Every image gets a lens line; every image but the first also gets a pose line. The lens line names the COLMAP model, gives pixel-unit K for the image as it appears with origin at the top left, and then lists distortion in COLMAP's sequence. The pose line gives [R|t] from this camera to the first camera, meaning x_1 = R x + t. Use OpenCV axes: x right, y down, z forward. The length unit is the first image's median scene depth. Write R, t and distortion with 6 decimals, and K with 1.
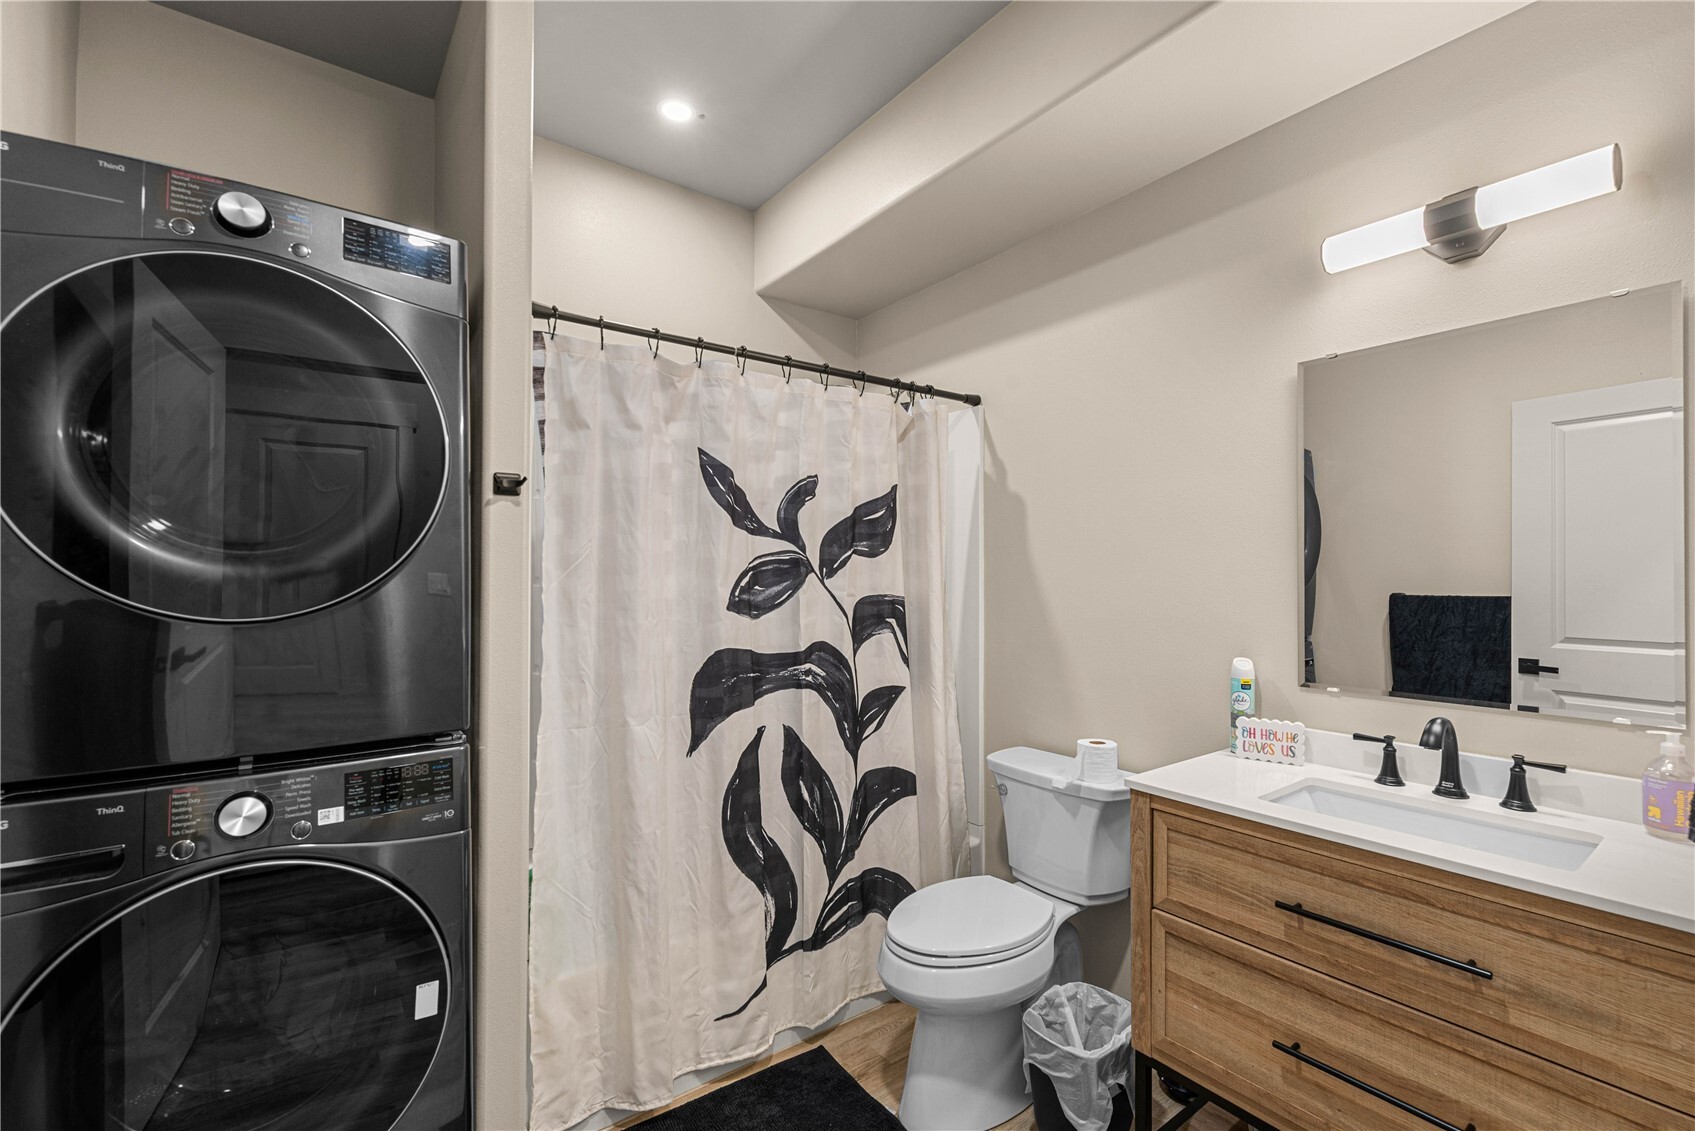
lens RADIAL K [[742.9, 0, 846.0], [0, 742.9, 572.1], [0, 0, 1]] dist [0.004083, 0.000192]
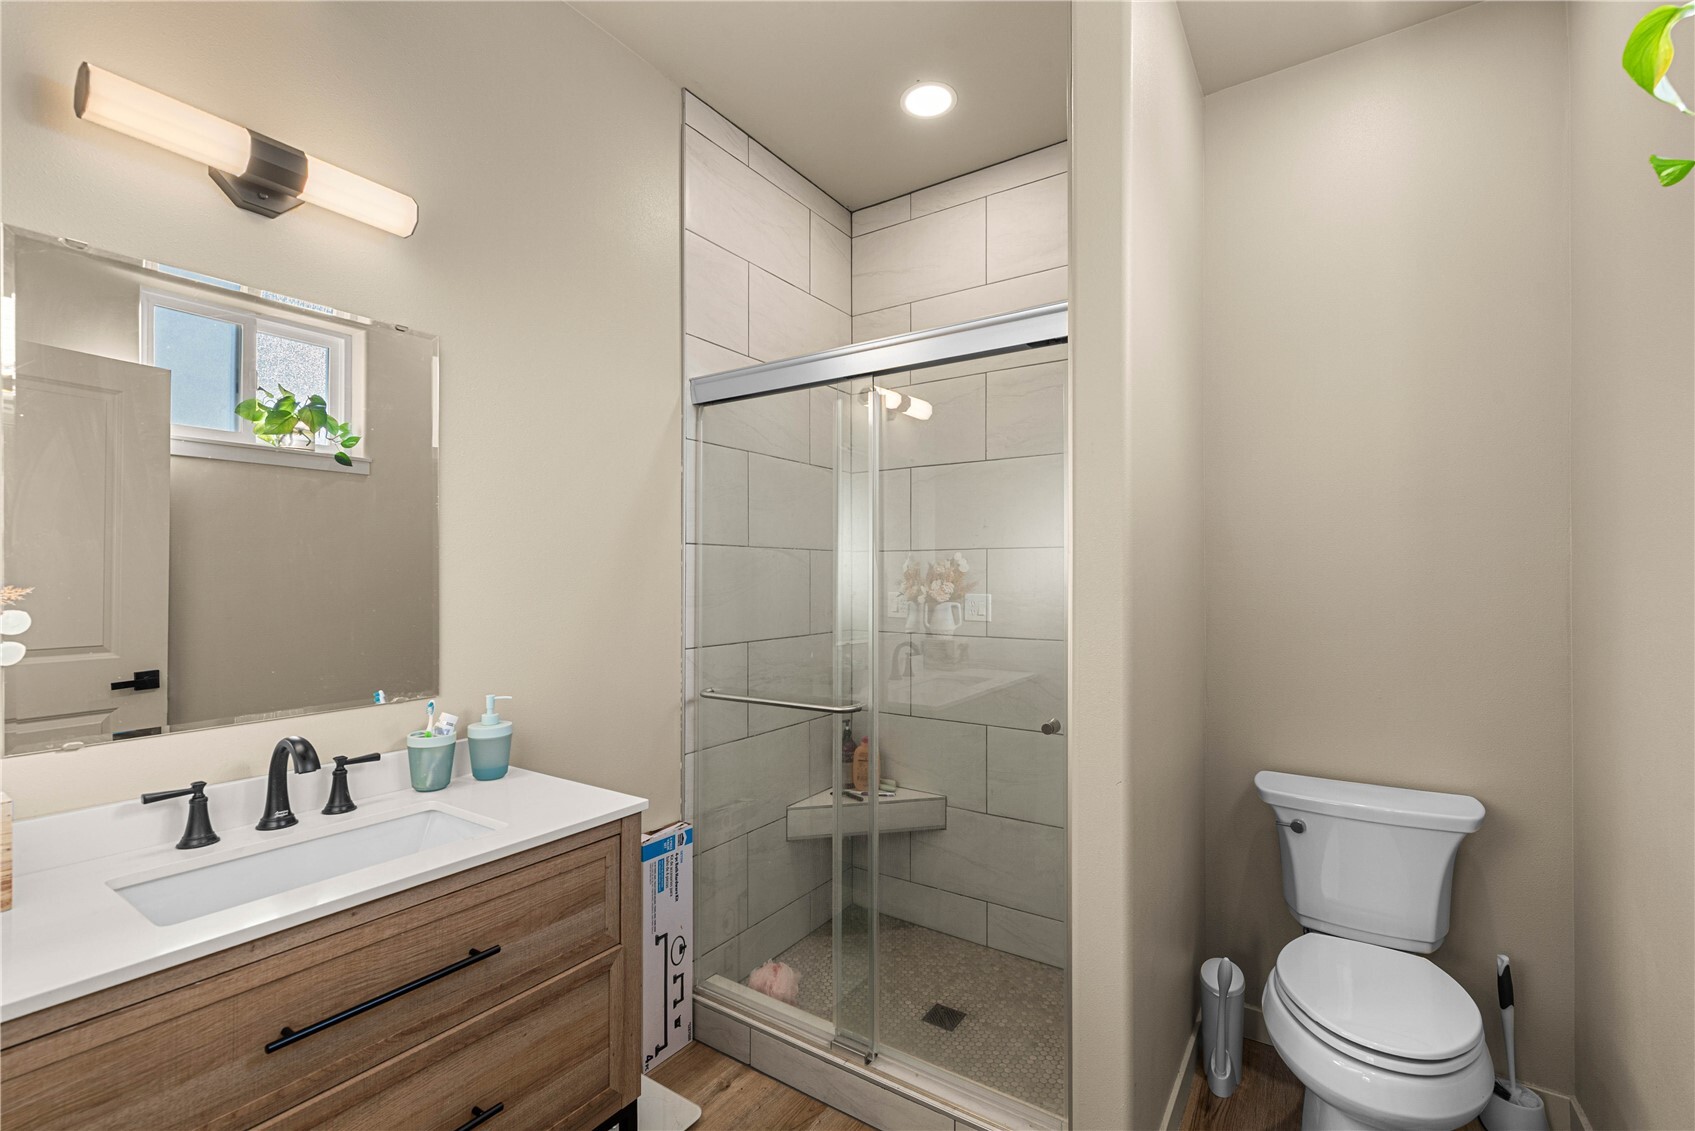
lens RADIAL K [[742.9, 0, 845.0], [0, 742.9, 560.7], [0, 0, 1]] dist [0.004083, 0.000192]
pose [[-0.338178, 0.021316, 0.940841, -0.233628], [-0.001559, 0.999729, -0.023211, 0.009925], [-0.941081, -0.009316, -0.338053, 0.679131]]
